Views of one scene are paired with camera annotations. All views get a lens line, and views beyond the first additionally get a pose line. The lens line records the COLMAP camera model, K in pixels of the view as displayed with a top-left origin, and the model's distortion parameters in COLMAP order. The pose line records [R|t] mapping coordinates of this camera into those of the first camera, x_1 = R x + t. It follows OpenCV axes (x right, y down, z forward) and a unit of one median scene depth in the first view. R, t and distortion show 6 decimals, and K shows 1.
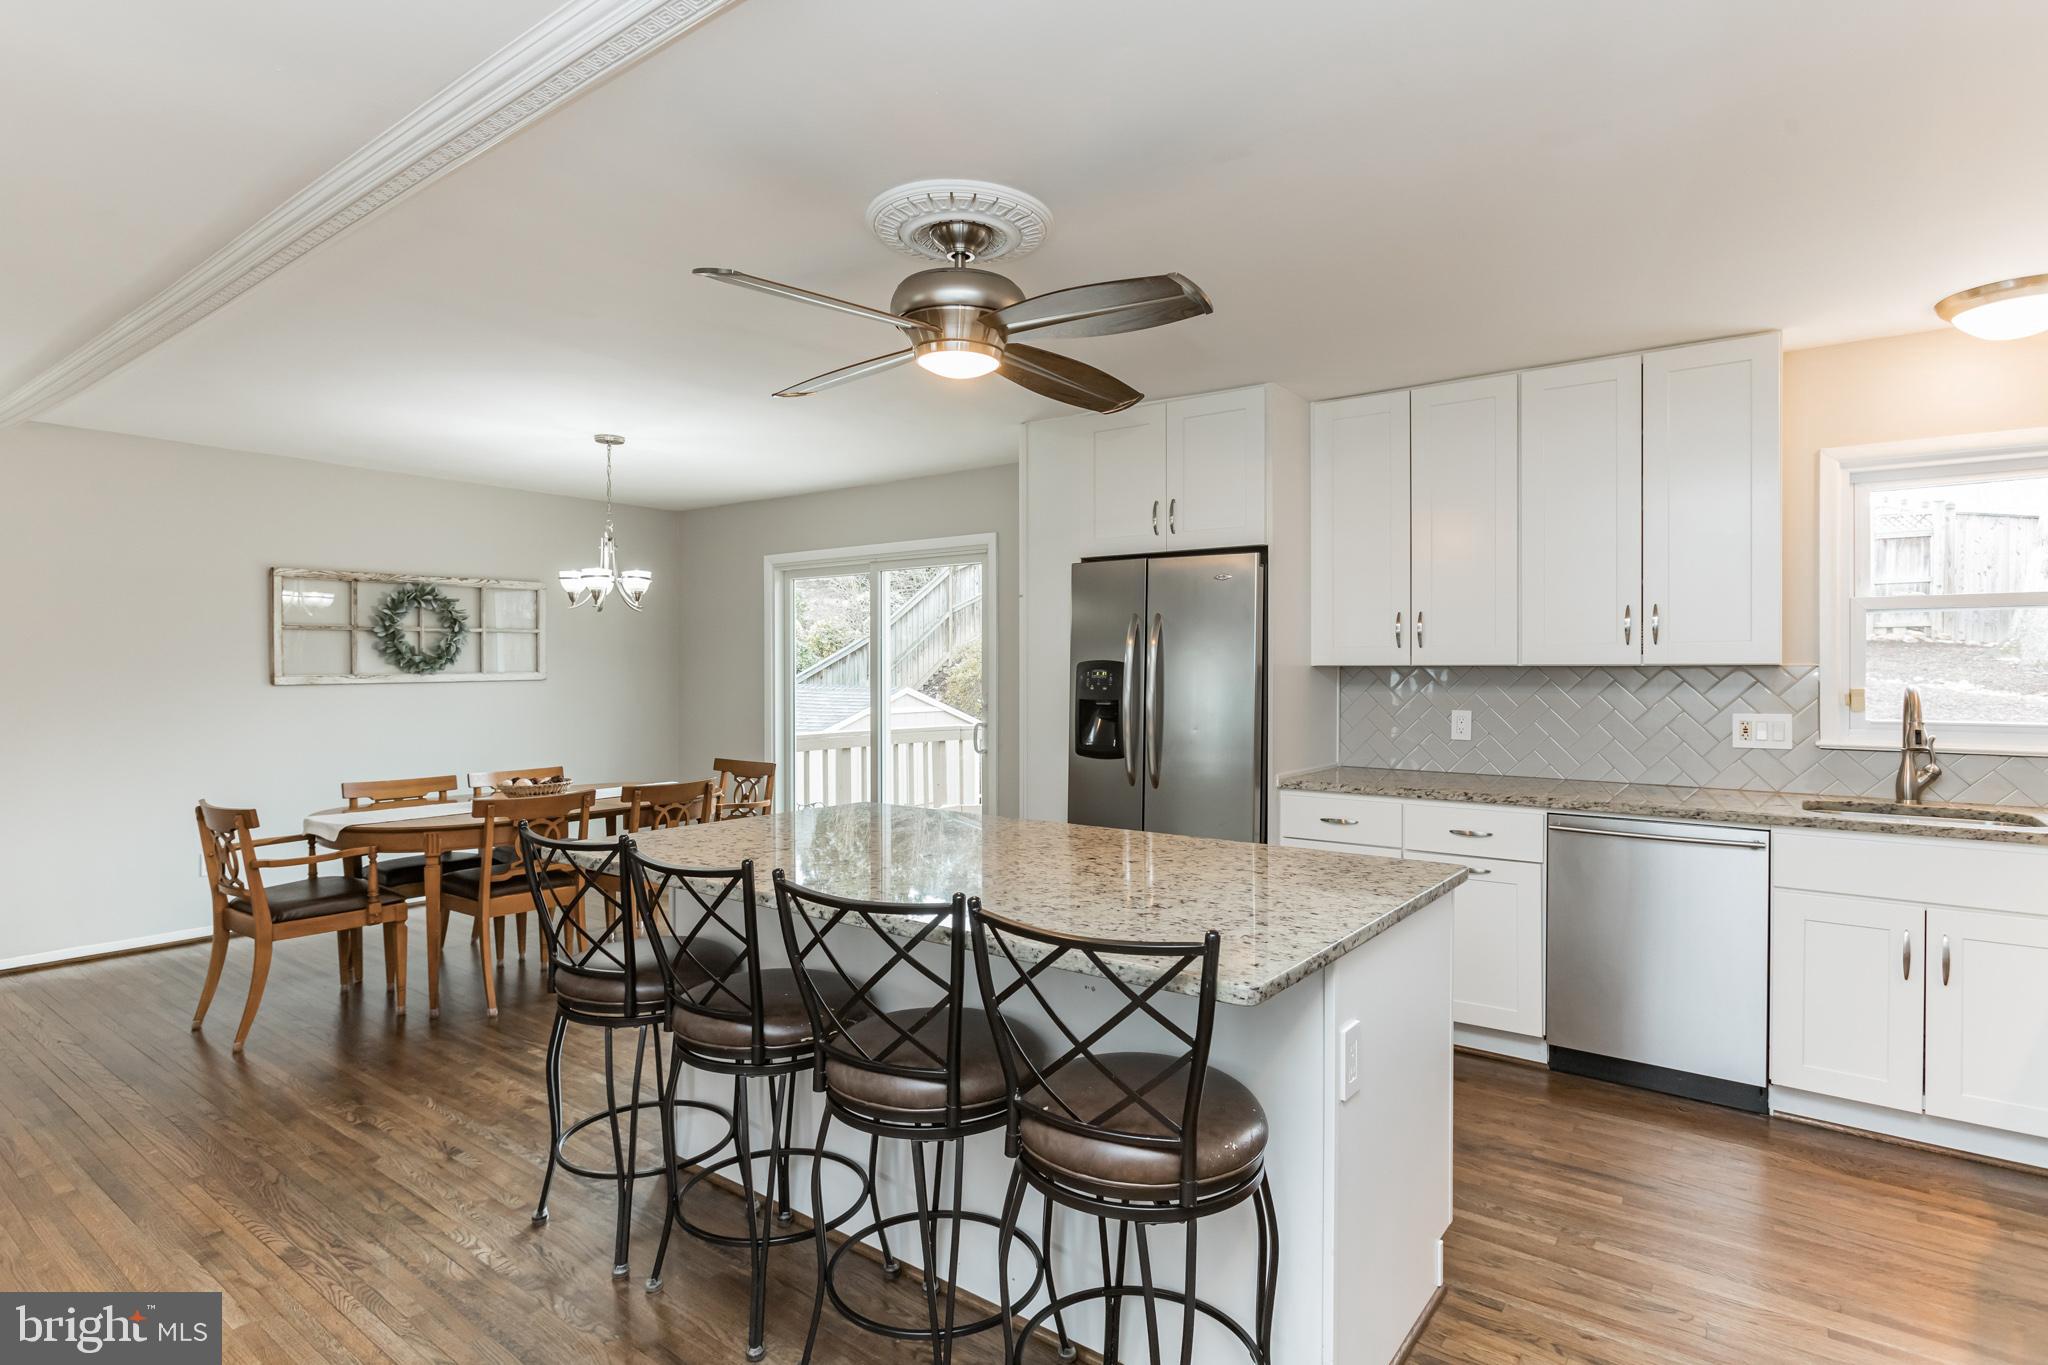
lens RADIAL K [[1055.0, 0, 1017.5], [0, 1055.0, 670.1], [0, 0, 1]] dist [-0.001781, -0.000495]
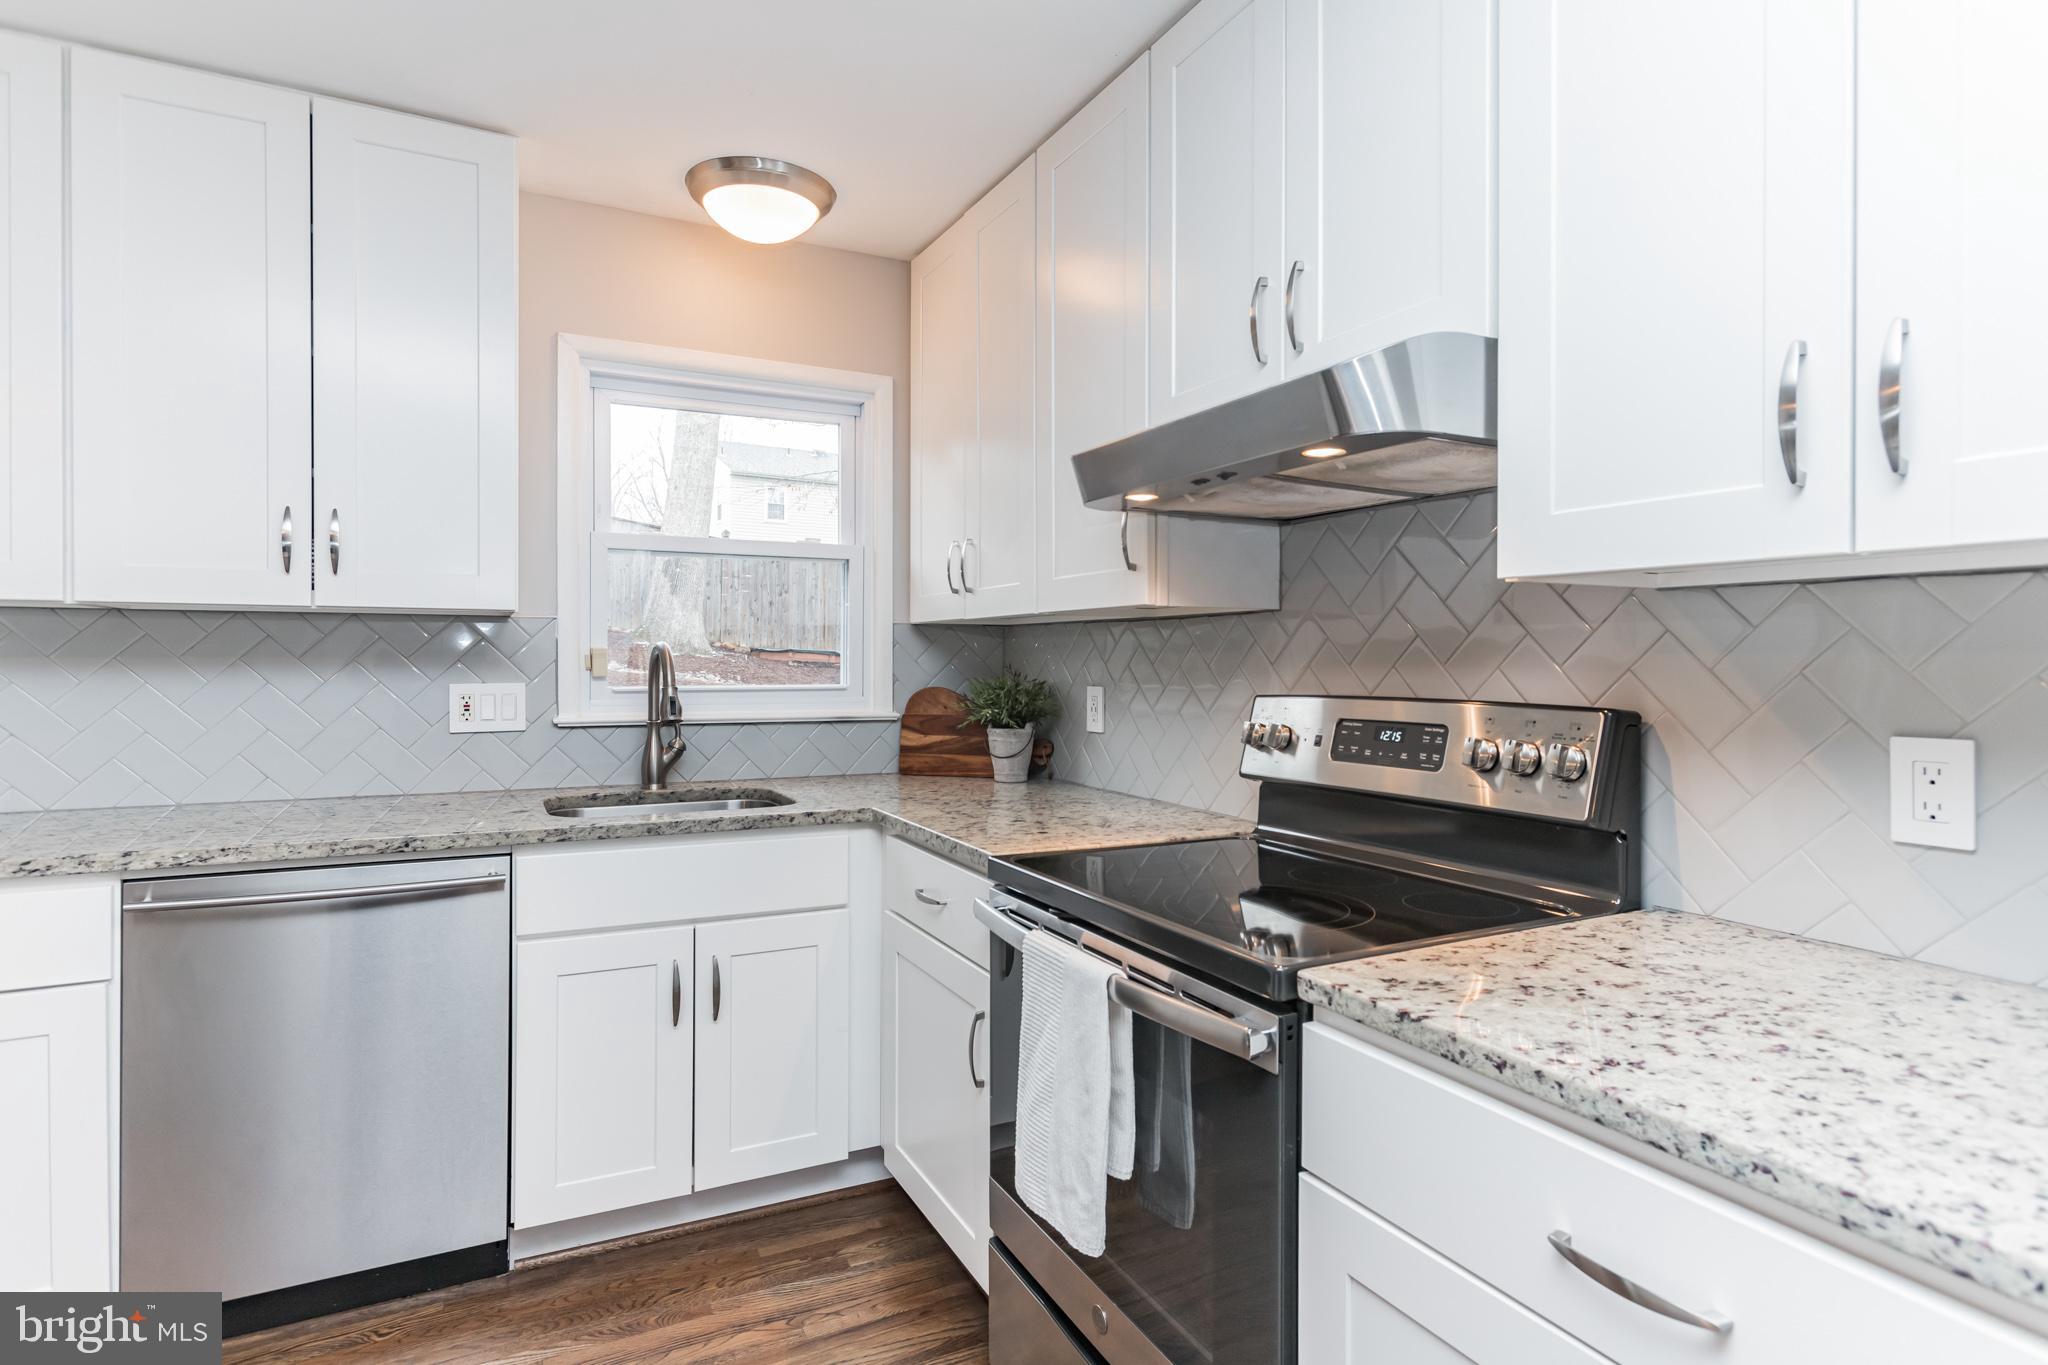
lens RADIAL K [[1055.0, 0, 1017.5], [0, 1055.0, 670.1], [0, 0, 1]] dist [-0.001781, -0.000495]
pose [[0.442238, -0.009702, 0.896845, 0.230586], [-0.003263, 0.999917, 0.012426, 0.023309], [-0.896892, -0.008422, 0.442170, 0.372914]]
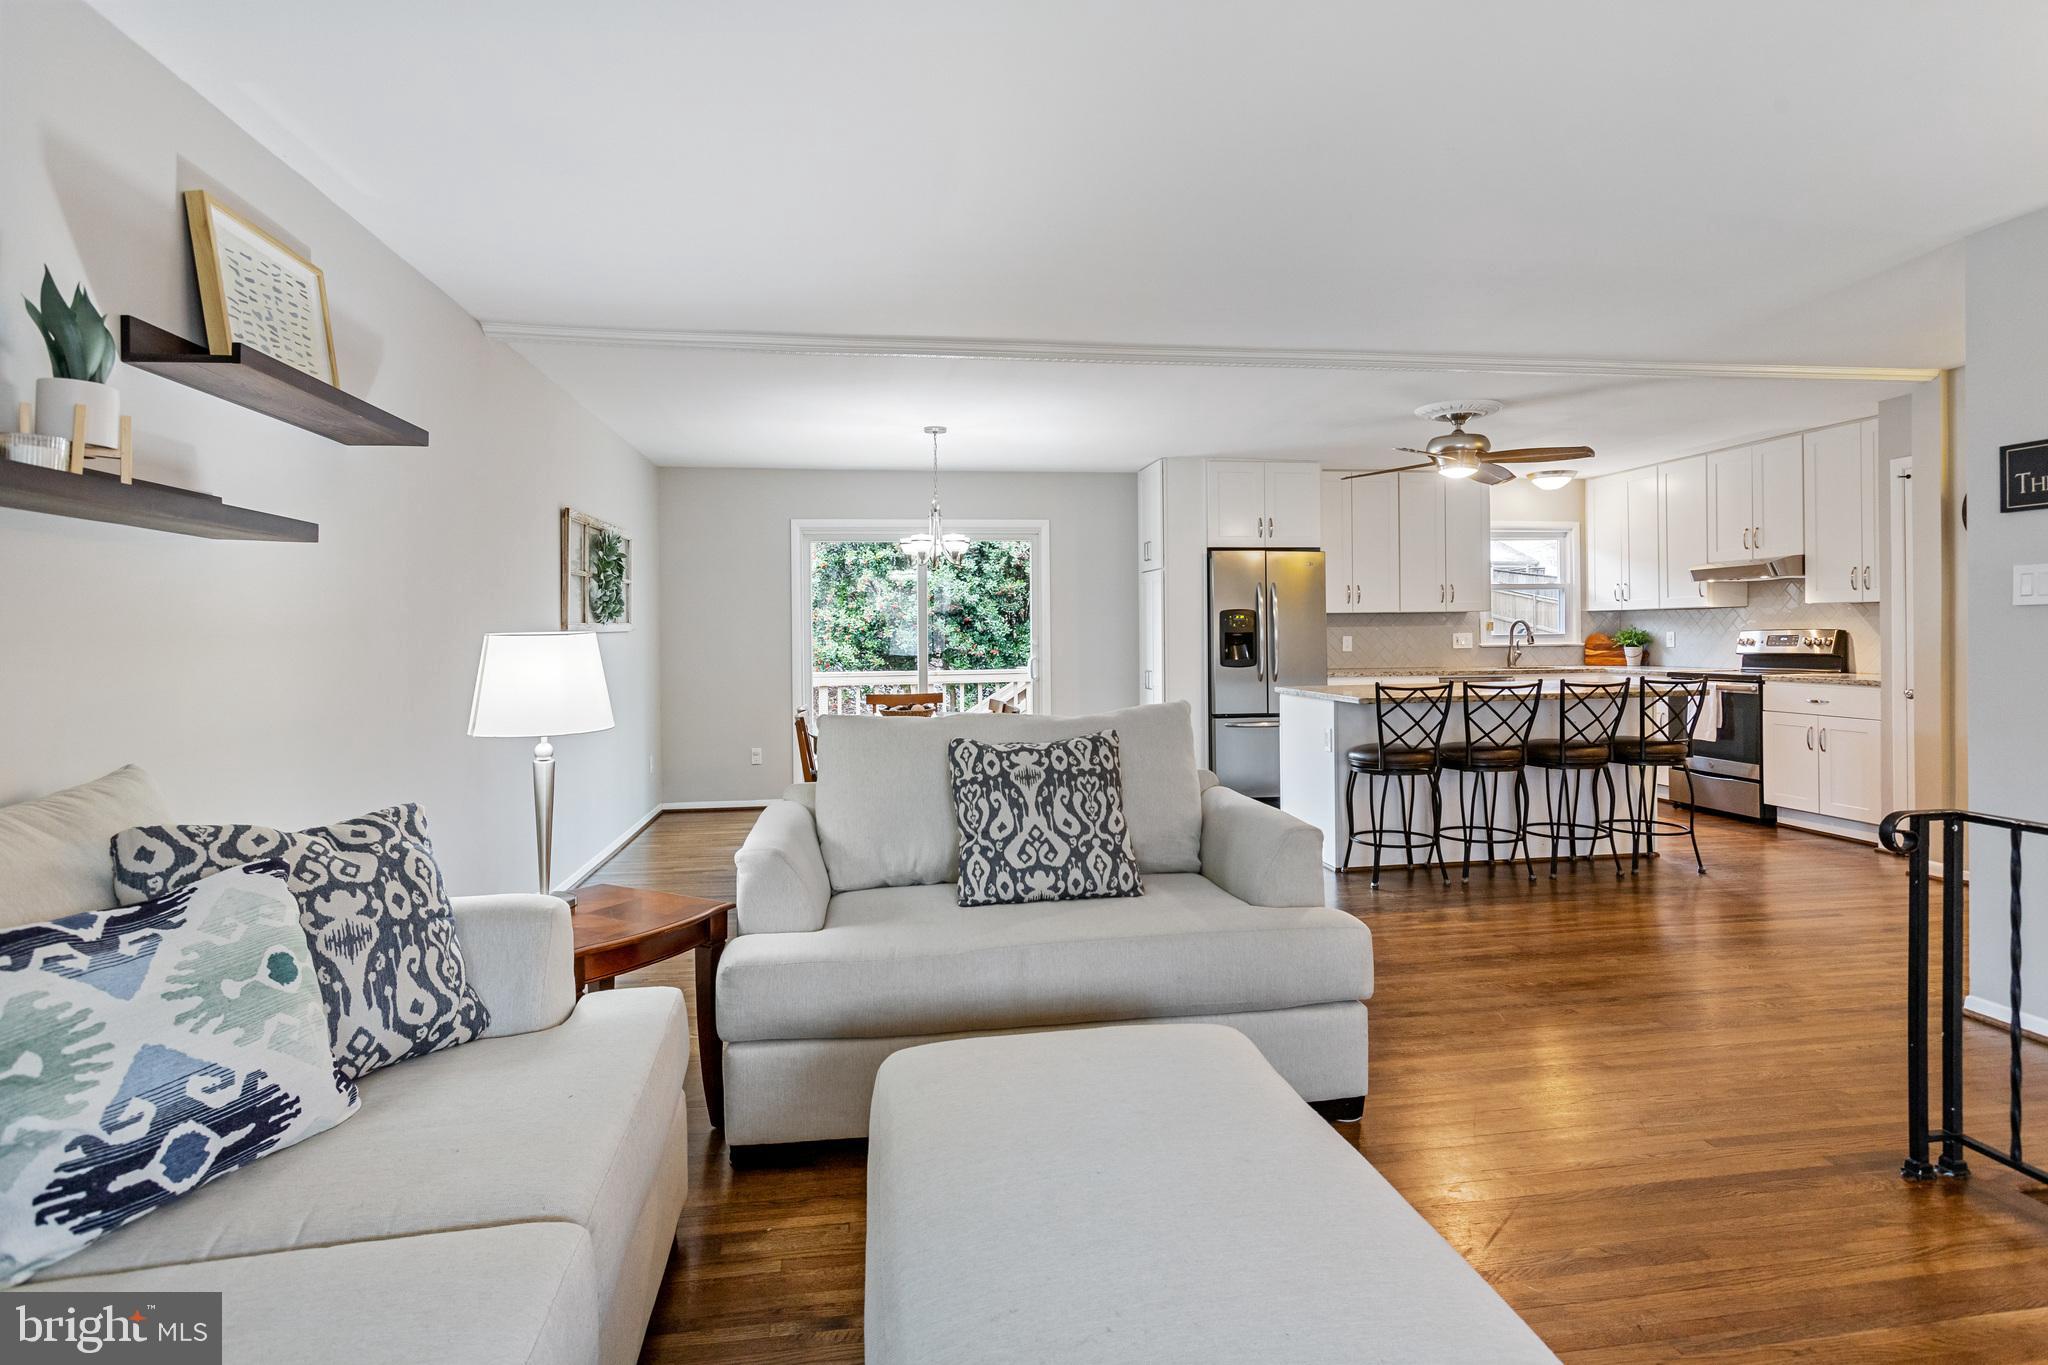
lens RADIAL K [[1077.6, 0, 1029.2], [0, 1077.6, 639.8], [0, 0, 1]] dist [-0.003581, -0.000611]
pose [[0.685261, -0.012323, 0.728193, -1.736616], [0.014594, 0.999888, 0.003187, 0.036444], [-0.728151, 0.008443, 0.685365, 0.074580]]
